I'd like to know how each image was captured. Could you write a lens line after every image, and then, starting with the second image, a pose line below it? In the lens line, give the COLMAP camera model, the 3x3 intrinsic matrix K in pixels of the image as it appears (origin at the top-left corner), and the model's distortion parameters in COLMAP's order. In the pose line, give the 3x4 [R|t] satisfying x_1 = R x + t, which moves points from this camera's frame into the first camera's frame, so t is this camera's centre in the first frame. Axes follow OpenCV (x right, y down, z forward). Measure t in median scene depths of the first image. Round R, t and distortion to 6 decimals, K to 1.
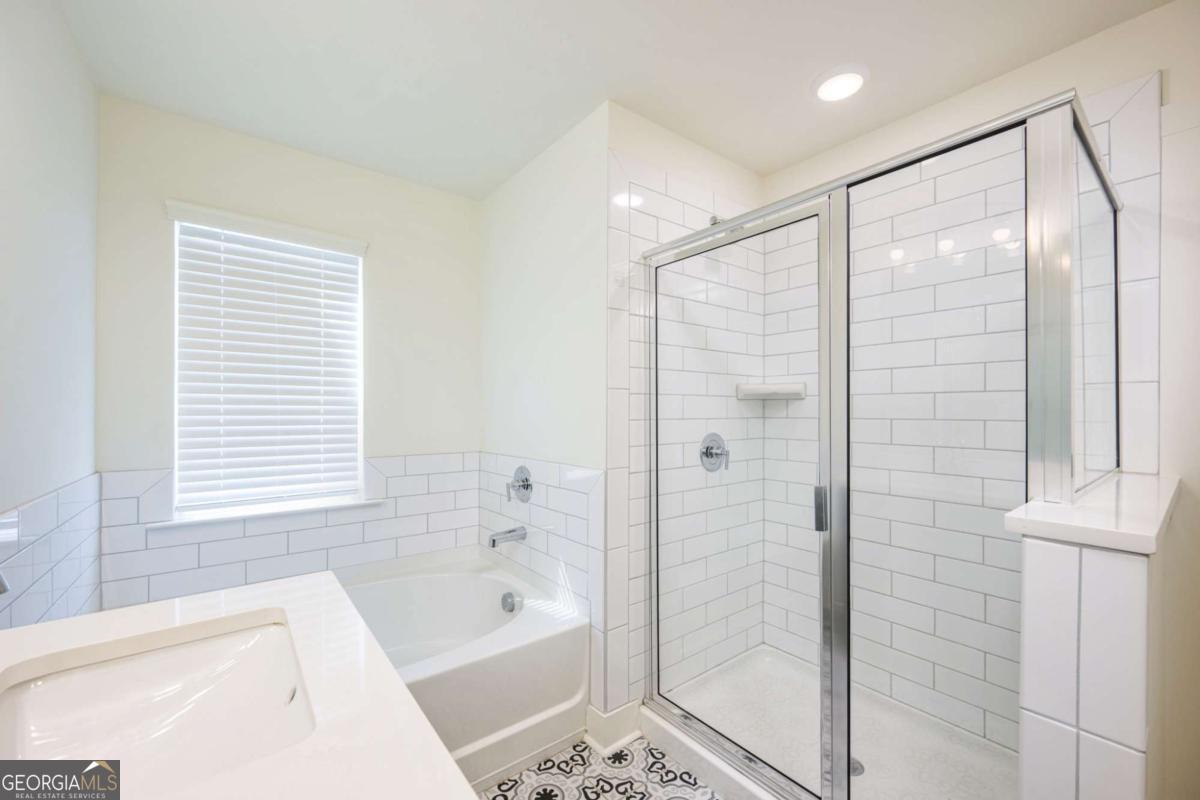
lens RADIAL K [[479.5, 0, 601.1], [0, 479.5, 408.2], [0, 0, 1]] dist [-0.001187, -0.000077]
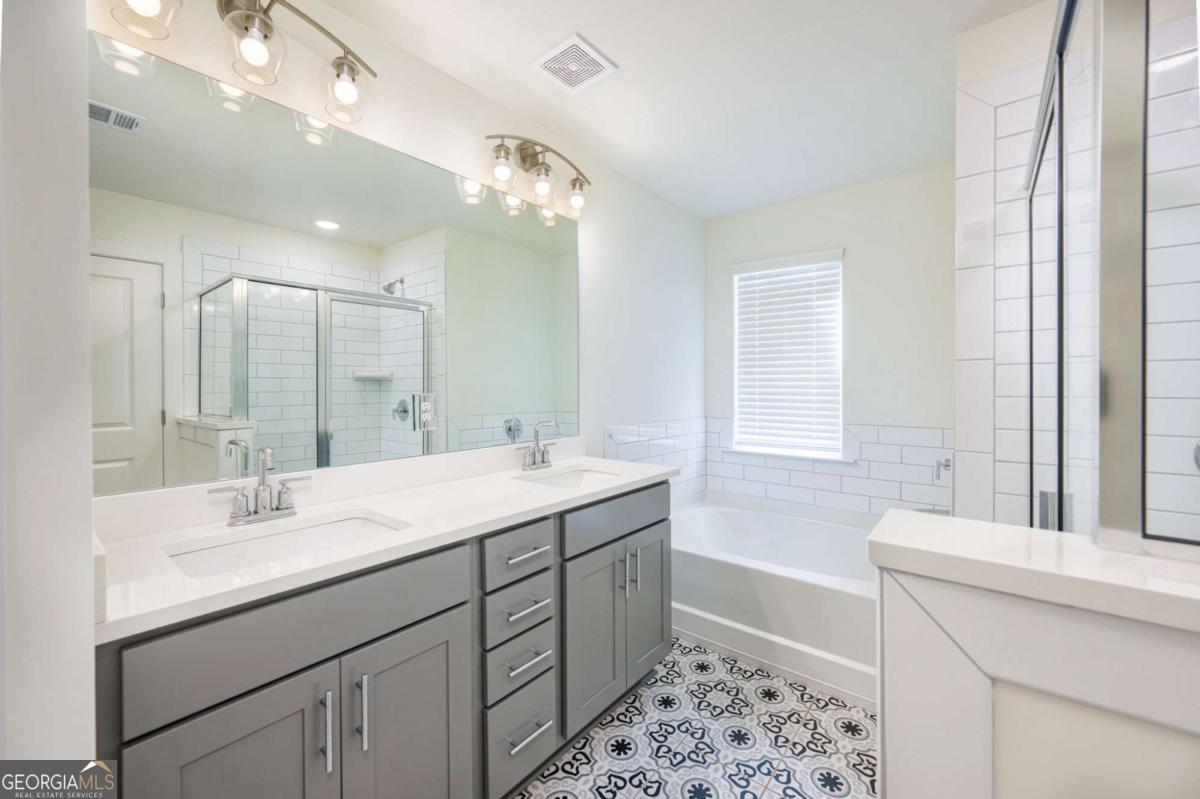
lens RADIAL K [[479.5, 0, 601.4], [0, 479.5, 389.6], [0, 0, 1]] dist [-0.001187, -0.000077]
pose [[0.231416, 0.007092, -0.972829, 0.614793], [0.003024, 0.999963, 0.008009, 0.003913], [0.972850, -0.004796, 0.231386, 0.119452]]
